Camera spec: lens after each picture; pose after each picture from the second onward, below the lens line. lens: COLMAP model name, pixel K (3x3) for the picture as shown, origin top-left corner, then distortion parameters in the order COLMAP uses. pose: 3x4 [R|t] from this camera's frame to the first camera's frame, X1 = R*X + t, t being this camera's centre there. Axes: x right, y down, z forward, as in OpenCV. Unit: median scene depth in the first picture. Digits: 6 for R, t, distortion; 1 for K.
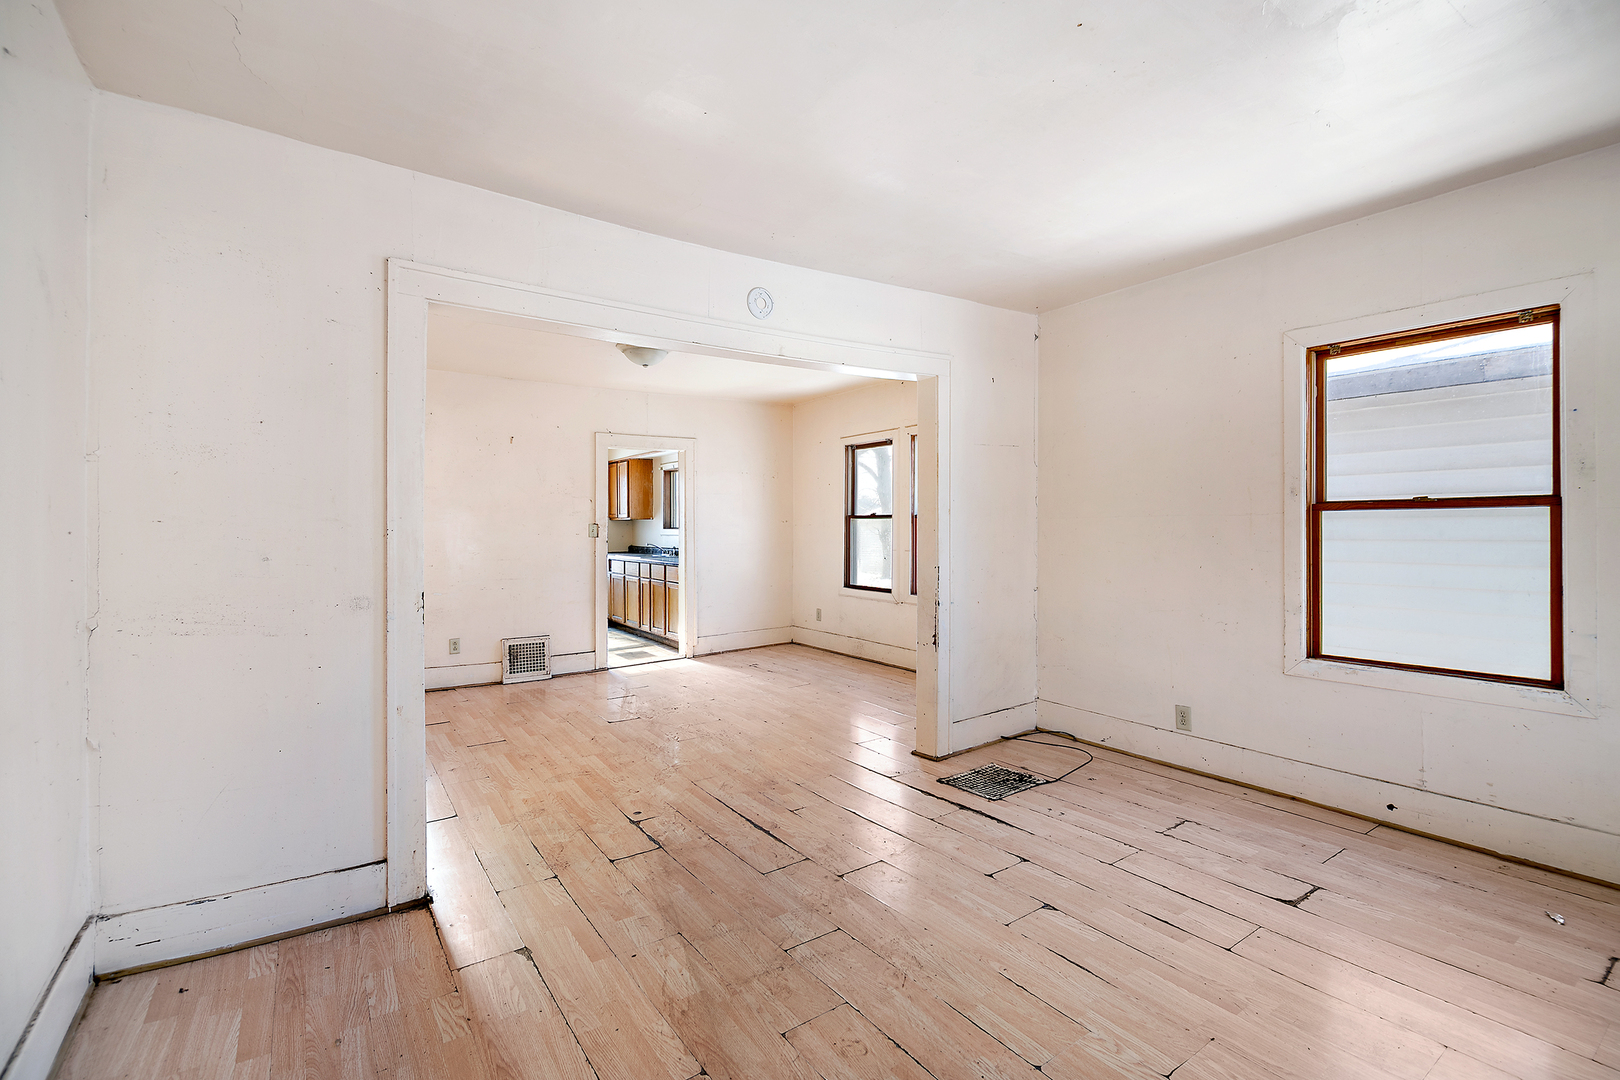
lens RADIAL K [[717.1, 0, 805.3], [0, 717.1, 529.9], [0, 0, 1]] dist [-0.000135, -0.000008]
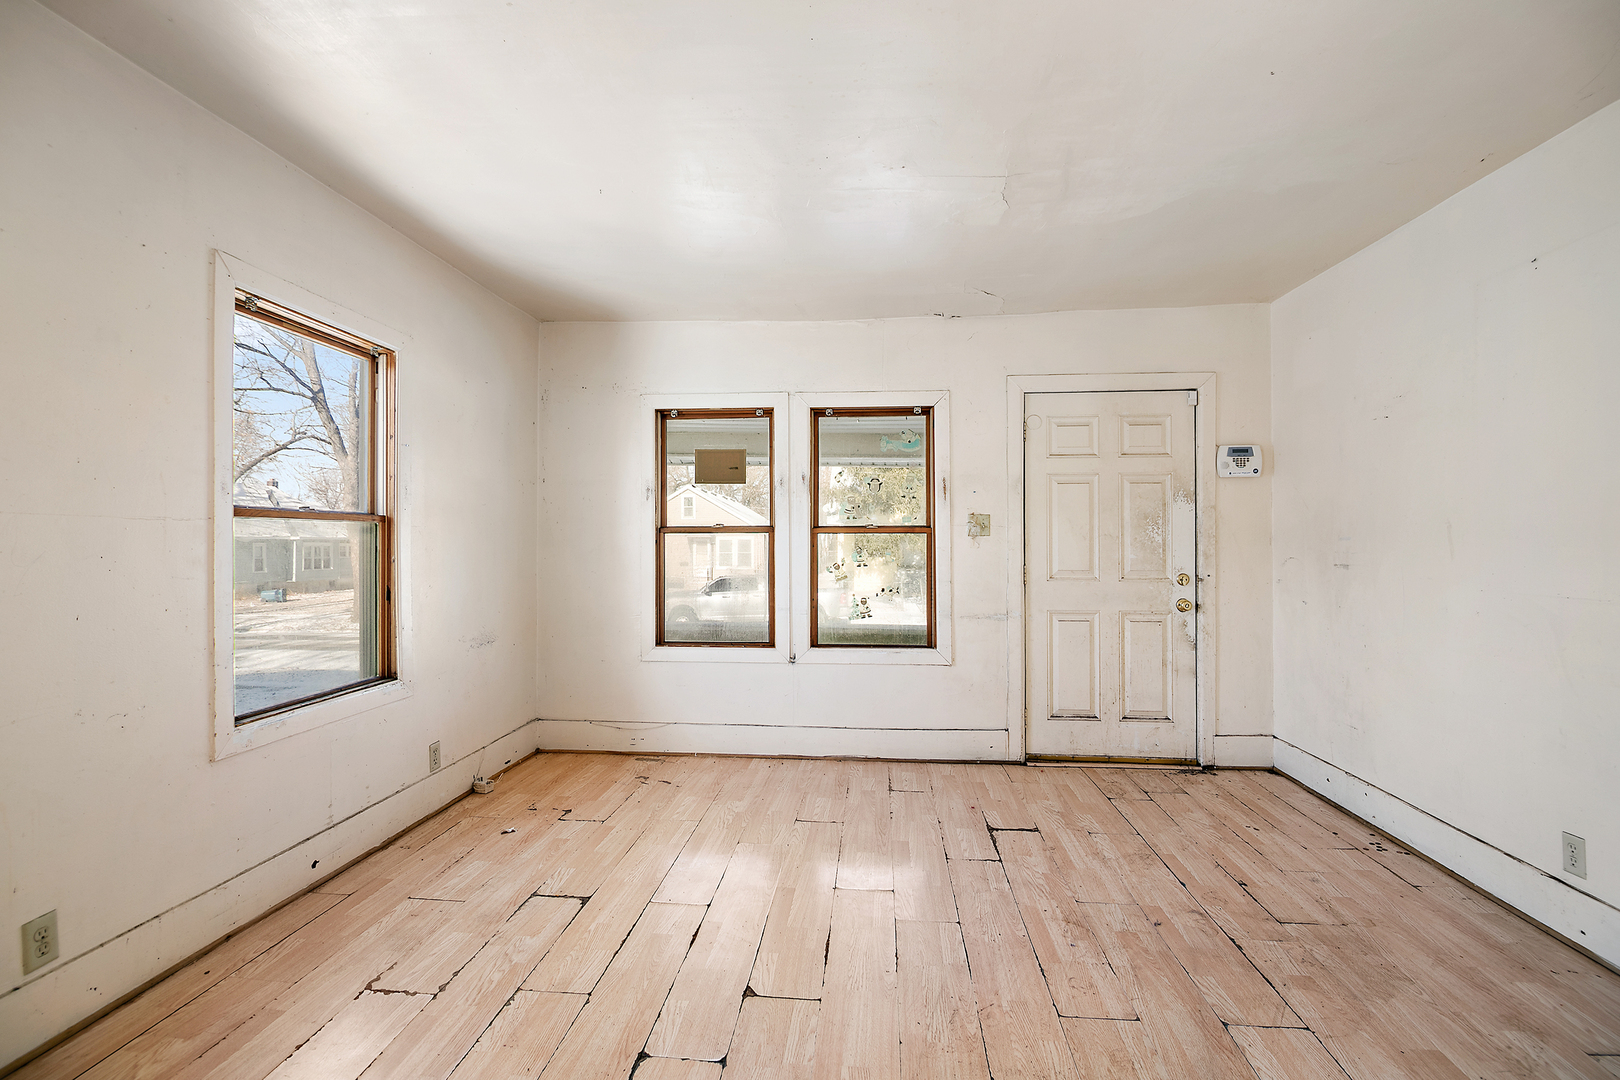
lens RADIAL K [[735.6, 0, 810.0], [0, 735.6, 540.0], [0, 0, 1]] dist [-0.000285, 0.000041]
pose [[-0.768545, 0.006420, 0.639764, -0.296929], [0.002246, 0.999971, -0.007336, 0.002544], [-0.639792, -0.004201, -0.768536, 1.783340]]
